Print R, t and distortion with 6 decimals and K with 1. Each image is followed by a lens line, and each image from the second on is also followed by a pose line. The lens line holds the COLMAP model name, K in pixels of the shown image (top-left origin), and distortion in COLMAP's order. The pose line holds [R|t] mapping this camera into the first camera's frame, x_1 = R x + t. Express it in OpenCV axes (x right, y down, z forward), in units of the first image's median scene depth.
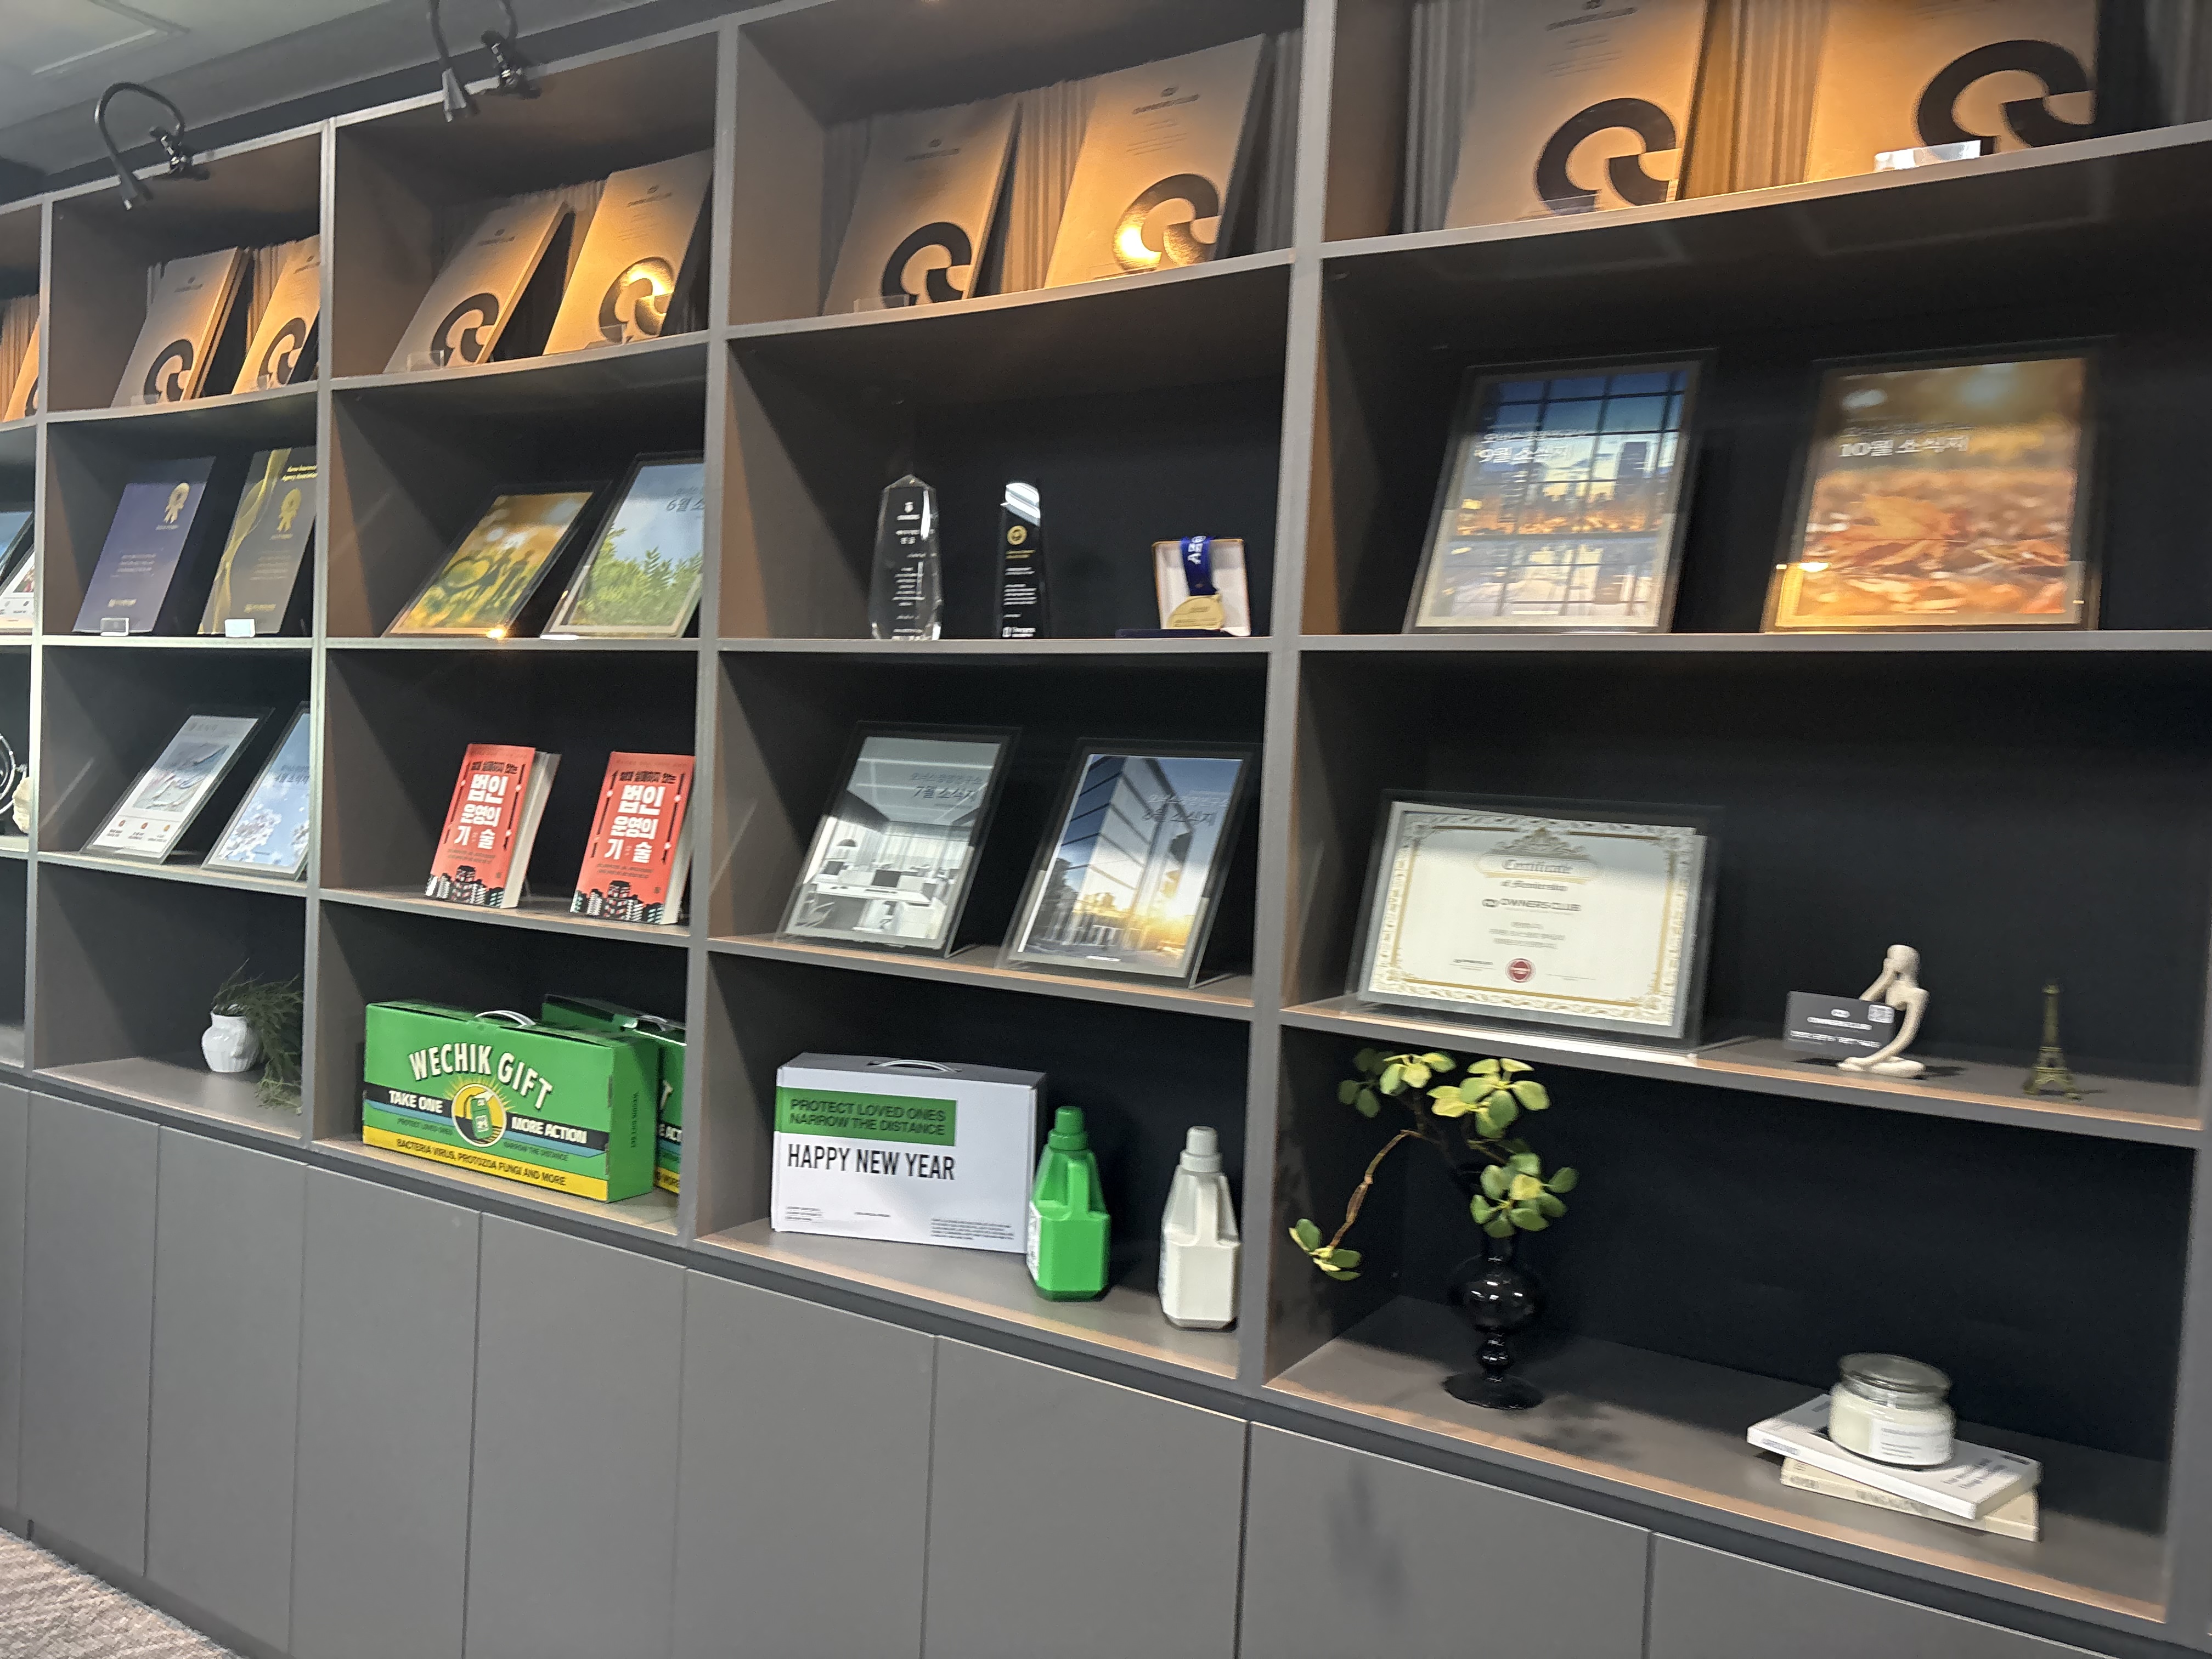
lens RADIAL K [[1691.3, 0, 1106.0], [0, 1691.3, 829.5], [0, 0, 1]] dist [0.054452, -0.056747]
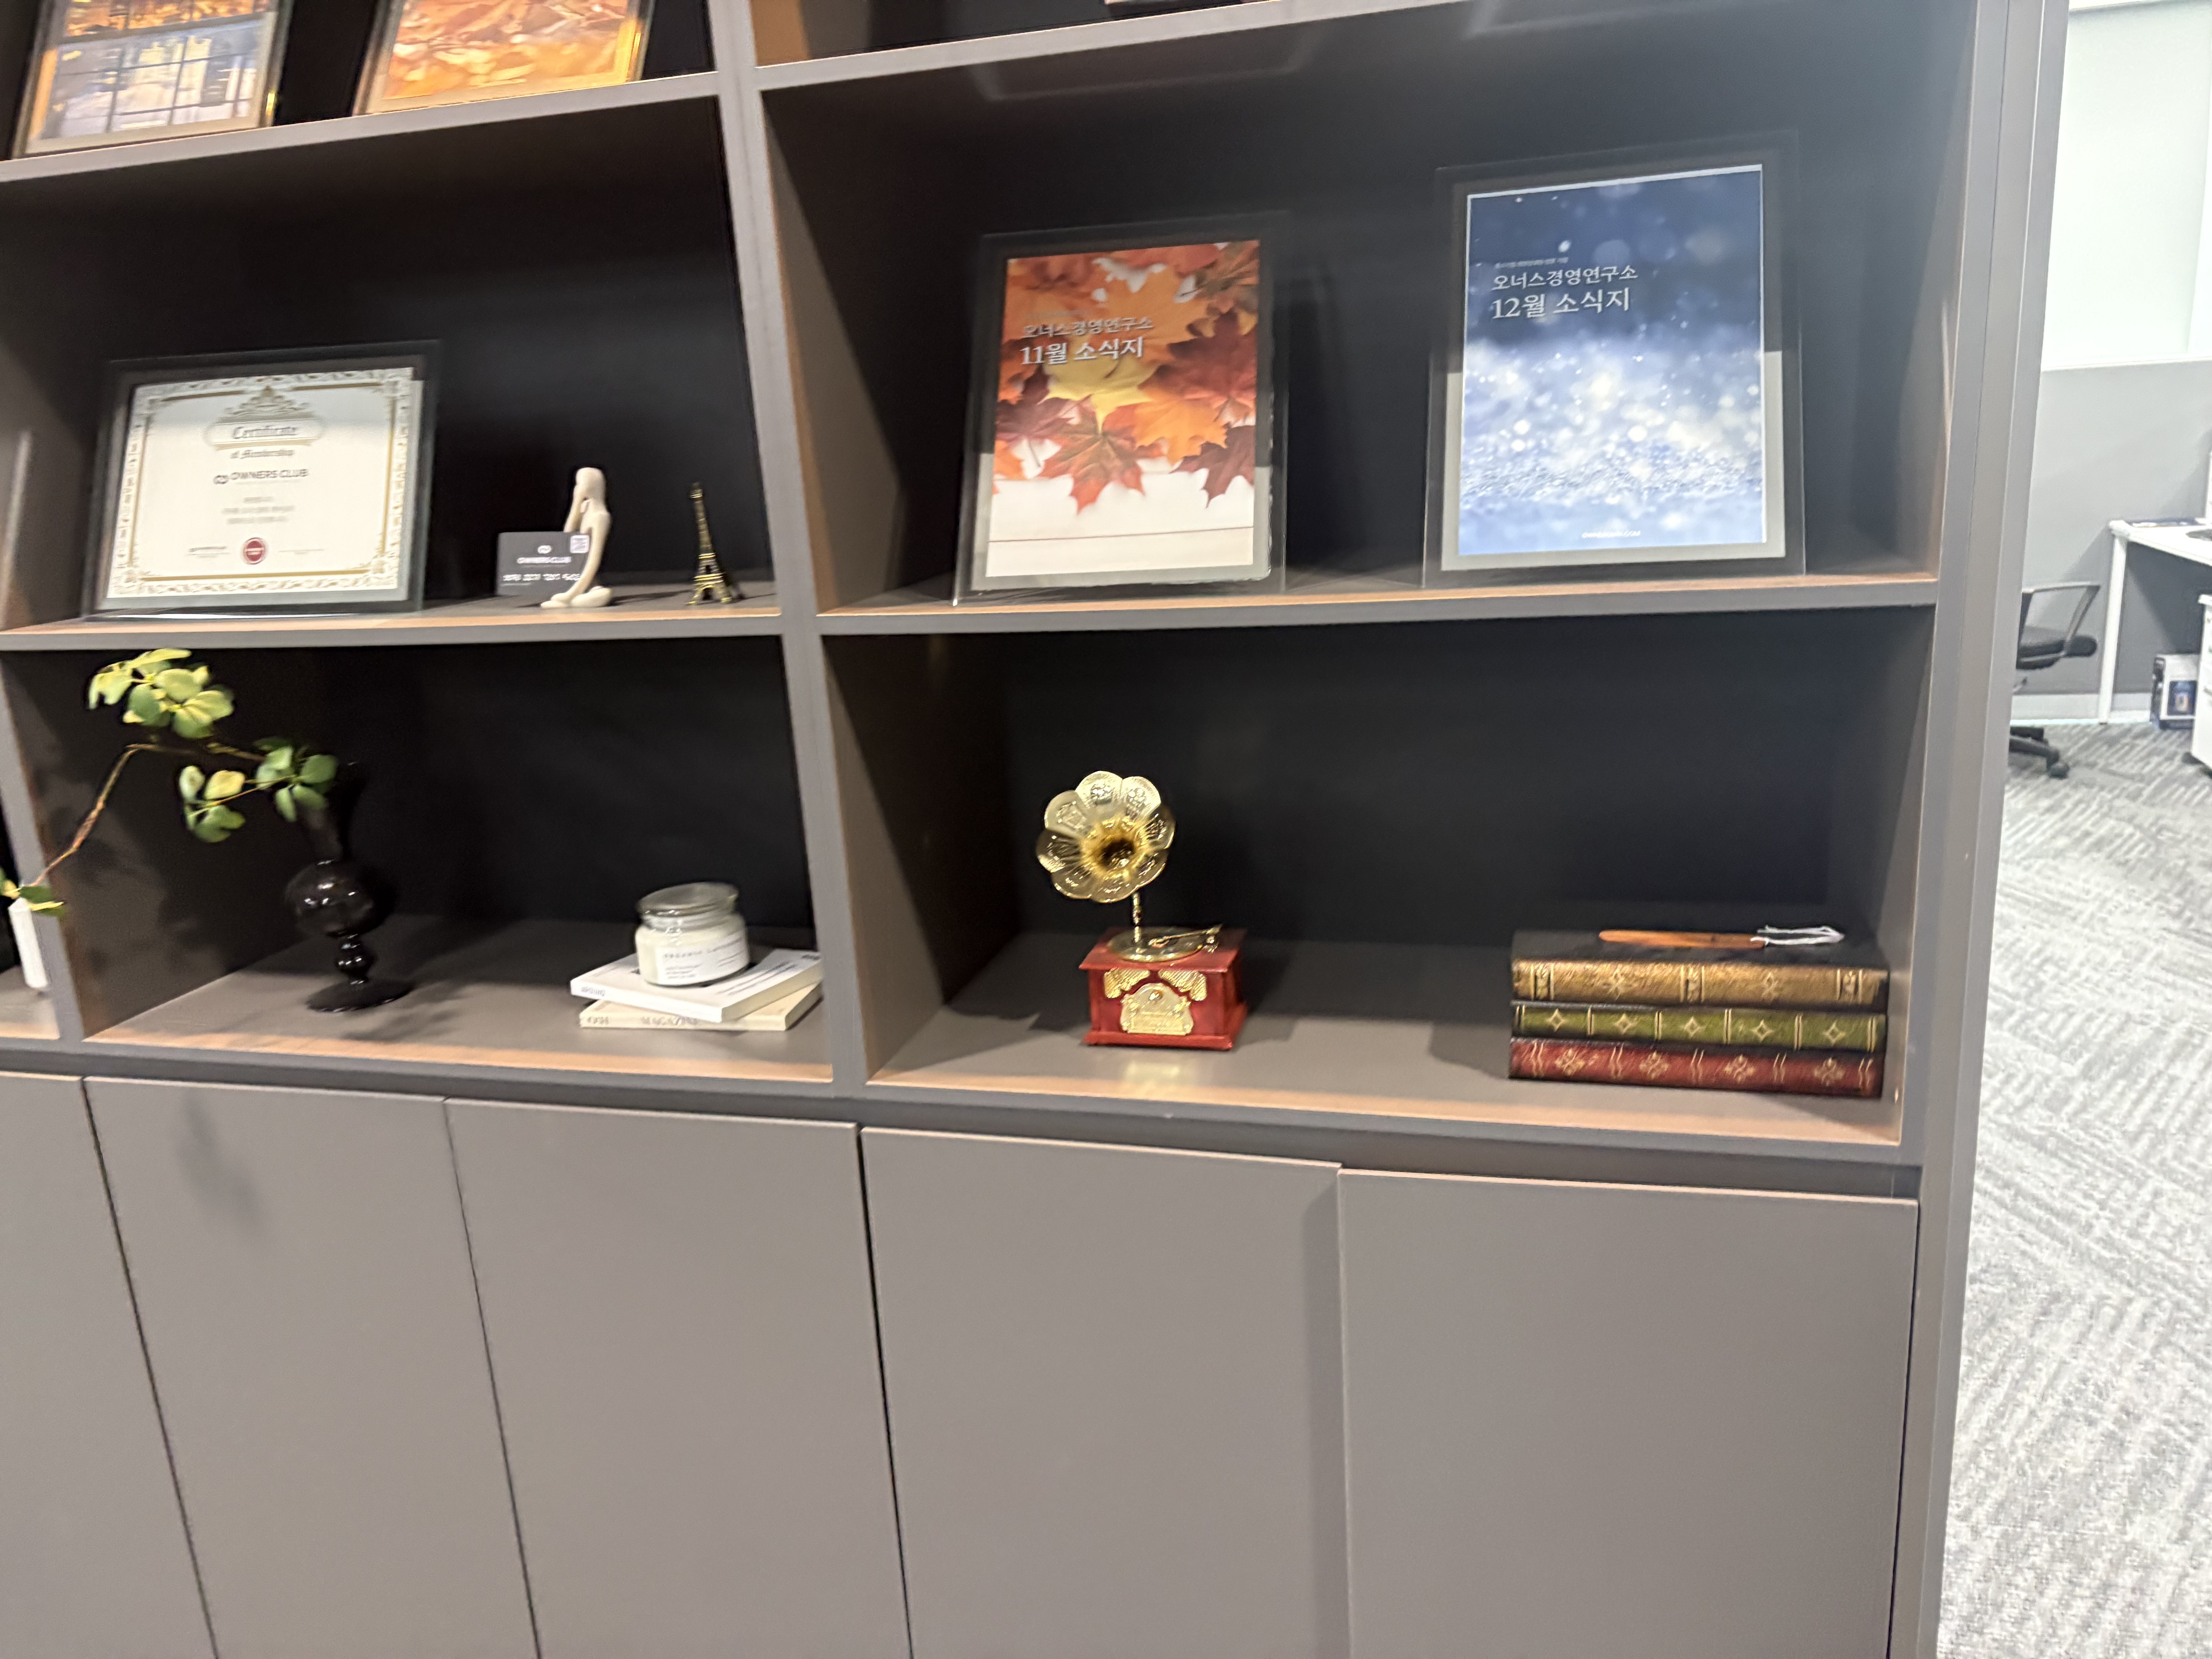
lens RADIAL K [[1691.3, 0, 1106.0], [0, 1691.3, 829.5], [0, 0, 1]] dist [0.054452, -0.056747]
pose [[0.957082, -0.172055, 0.233219, 0.451473], [0.118106, 0.966407, 0.228273, 0.074182], [-0.264661, -0.190931, 0.945251, -0.005054]]
